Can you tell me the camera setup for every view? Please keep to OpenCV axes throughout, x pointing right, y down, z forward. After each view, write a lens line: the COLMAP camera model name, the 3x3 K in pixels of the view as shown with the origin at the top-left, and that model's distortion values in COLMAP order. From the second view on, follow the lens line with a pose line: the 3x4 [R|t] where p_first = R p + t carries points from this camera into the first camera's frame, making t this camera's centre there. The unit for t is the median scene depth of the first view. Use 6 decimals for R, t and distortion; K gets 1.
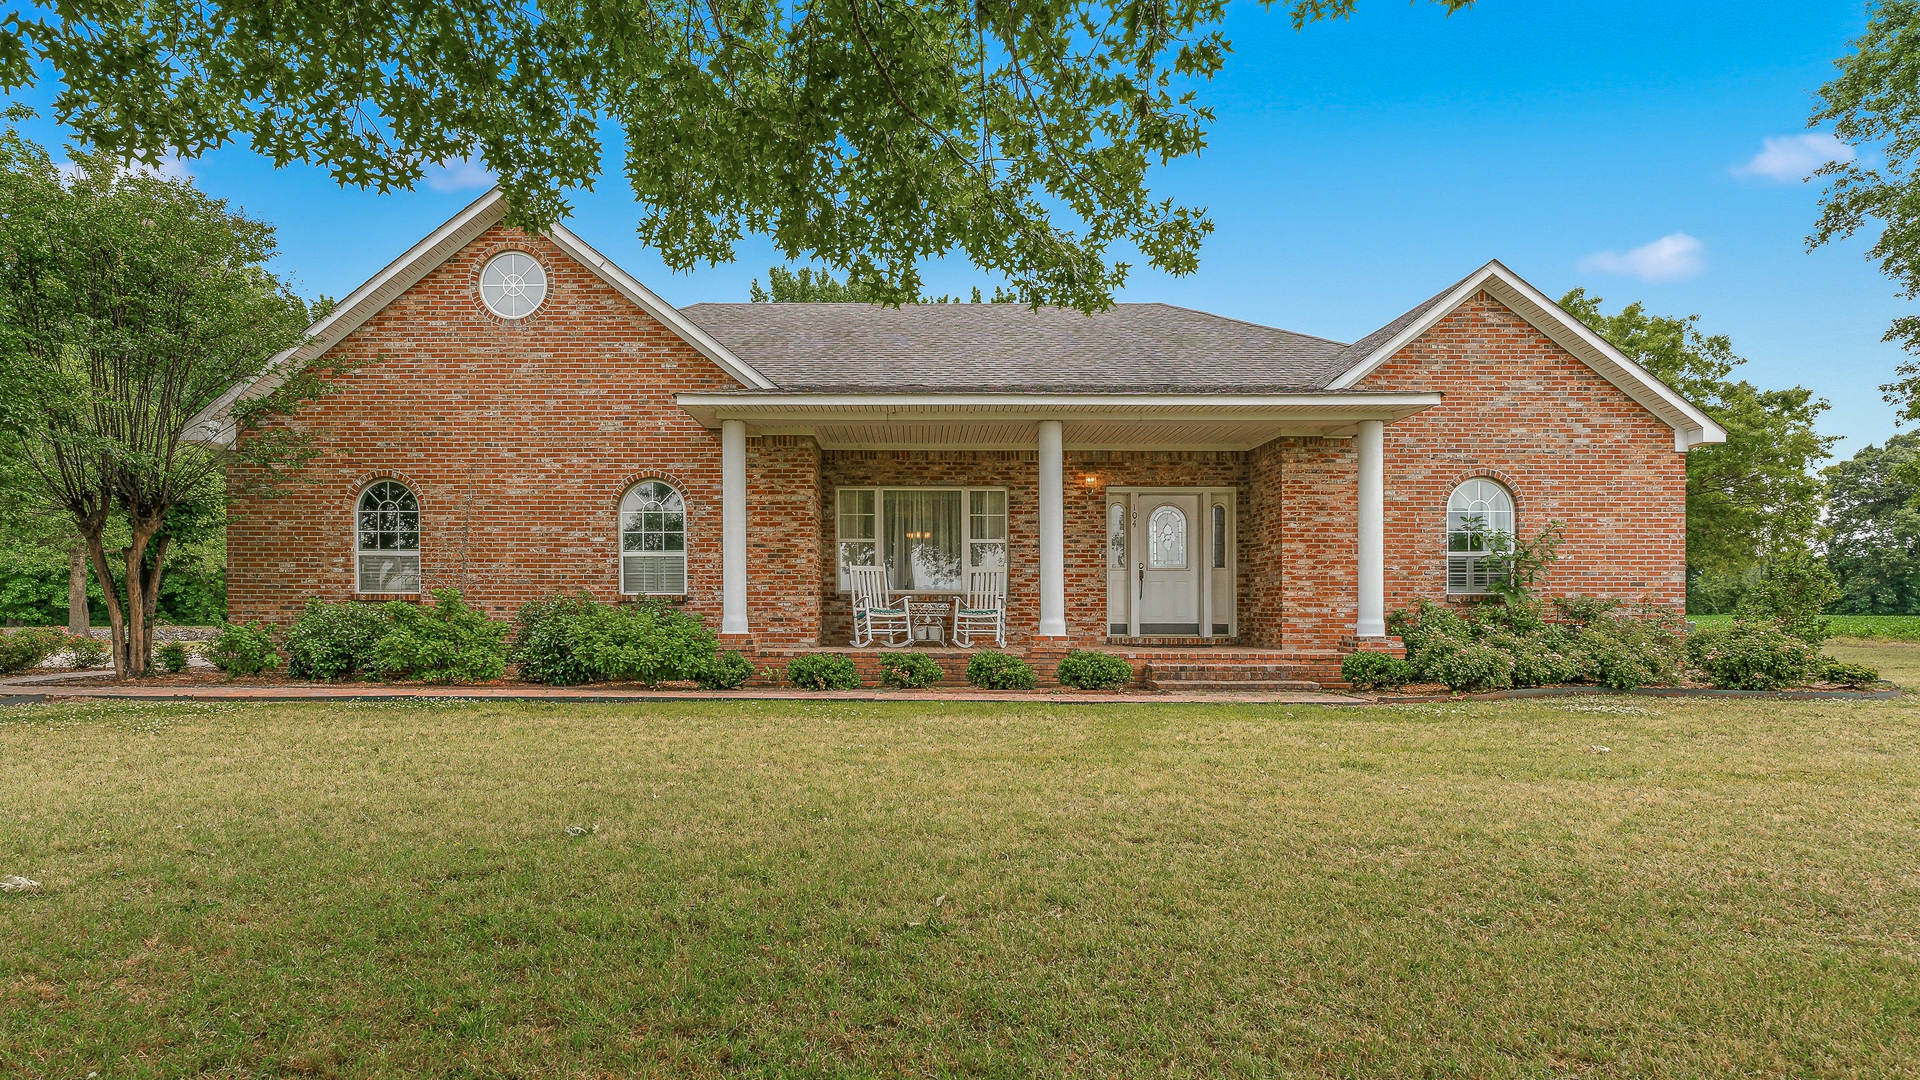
lens RADIAL K [[1035.8, 0, 898.6], [0, 1035.8, 583.8], [0, 0, 1]] dist [-0.013013, -0.000936]
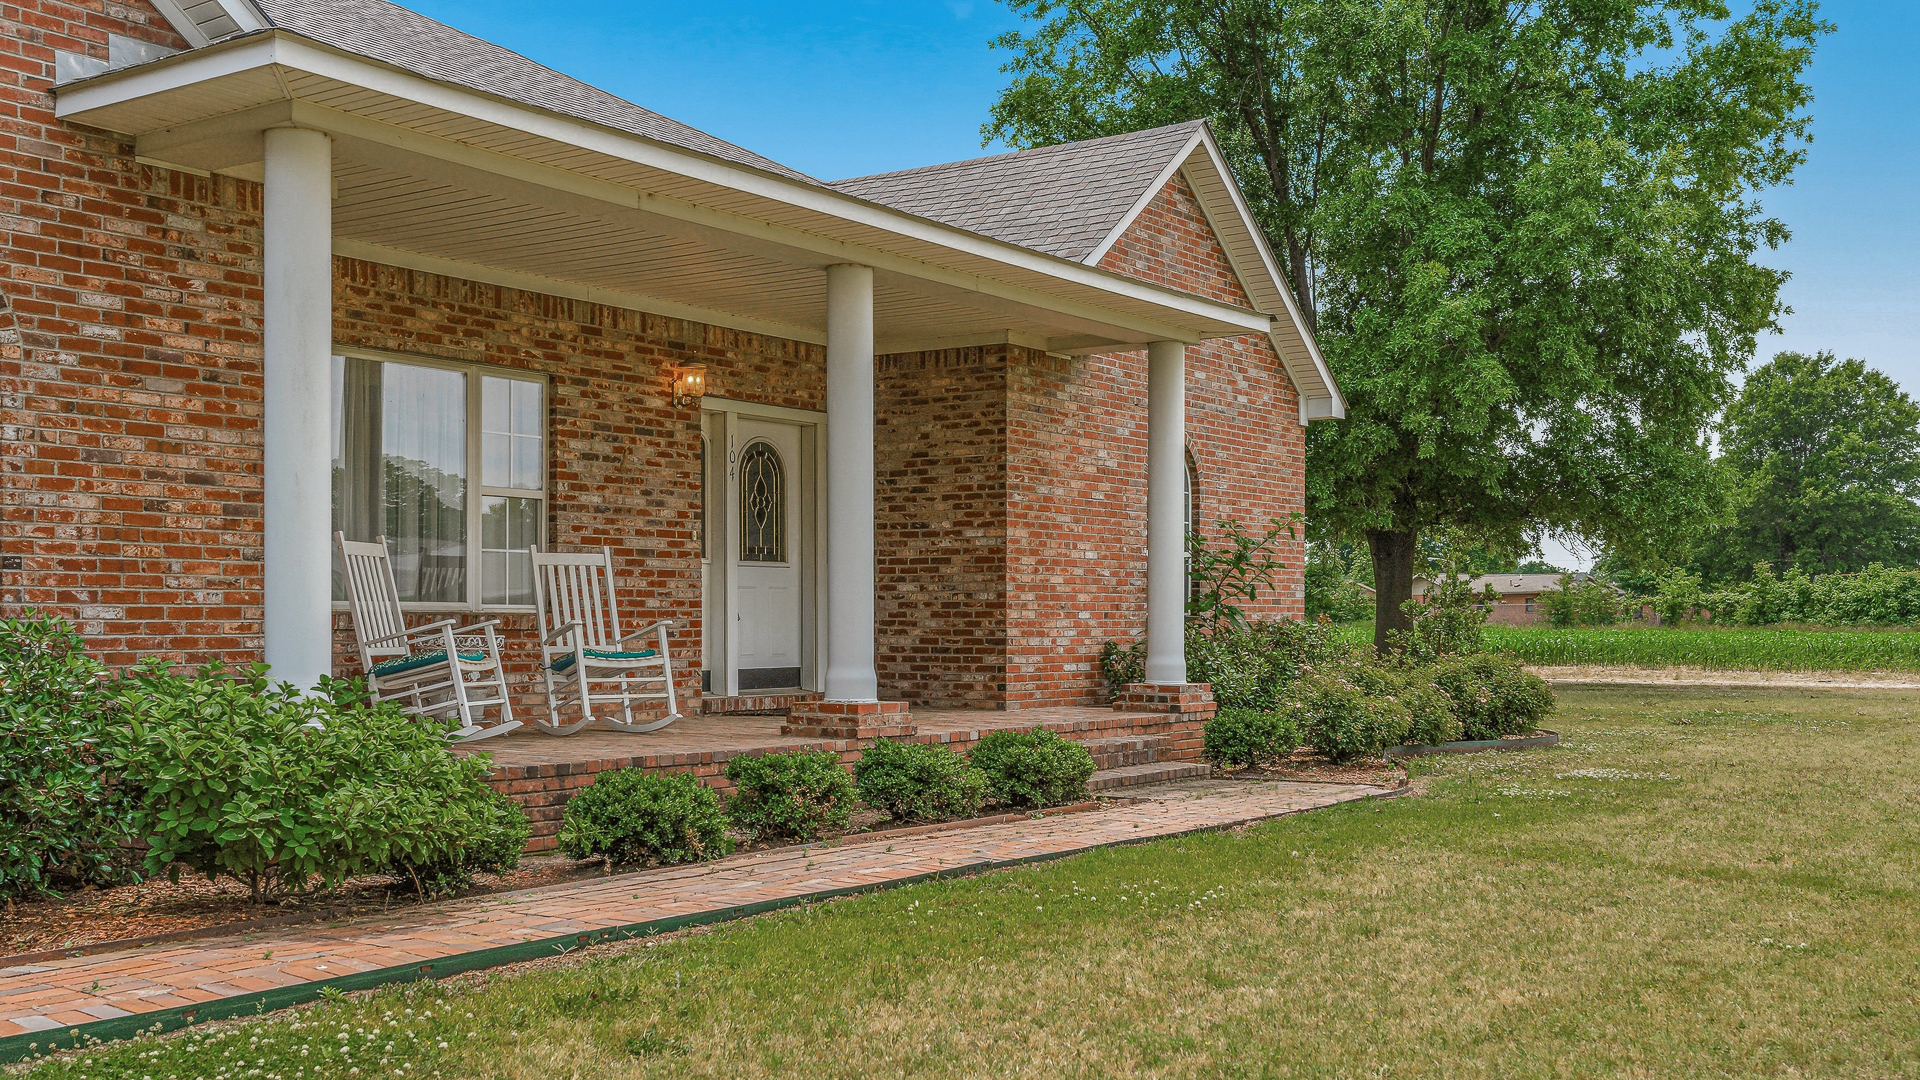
lens RADIAL K [[1957.6, 0, 953.2], [0, 1957.6, 545.3], [0, 0, 1]] dist [0.014066, 0.000000]
pose [[0.549576, 0.028089, 0.834971, -0.565941], [-0.022965, 0.999565, -0.018510, -0.008168], [-0.835128, -0.009002, 0.549982, 0.420065]]
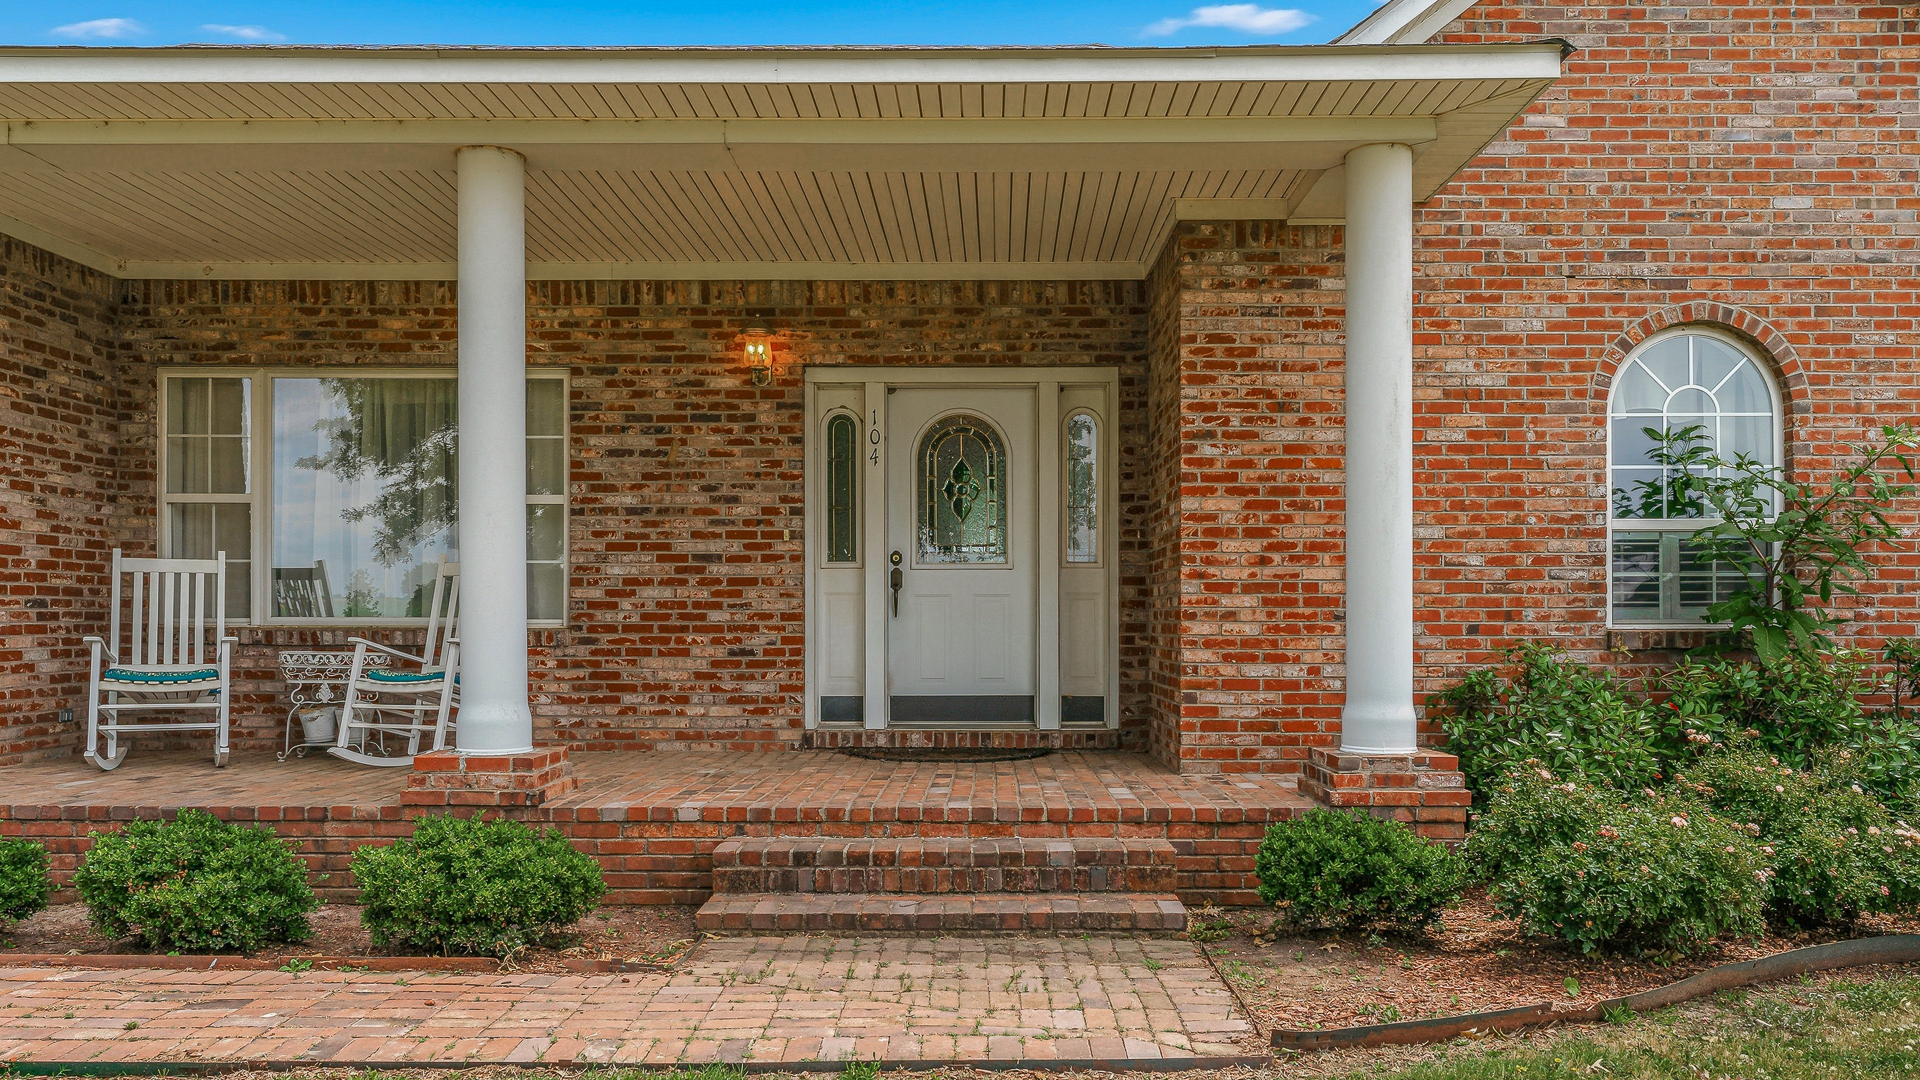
lens RADIAL K [[1435.6, 0, 973.7], [0, 1435.6, 588.4], [0, 0, 1]] dist [0.003693, -0.005929]
pose [[0.999845, -0.002248, 0.017435, 0.284453], [0.002256, 0.999997, -0.000435, -0.005302], [-0.017434, 0.000474, 0.999848, 0.466421]]
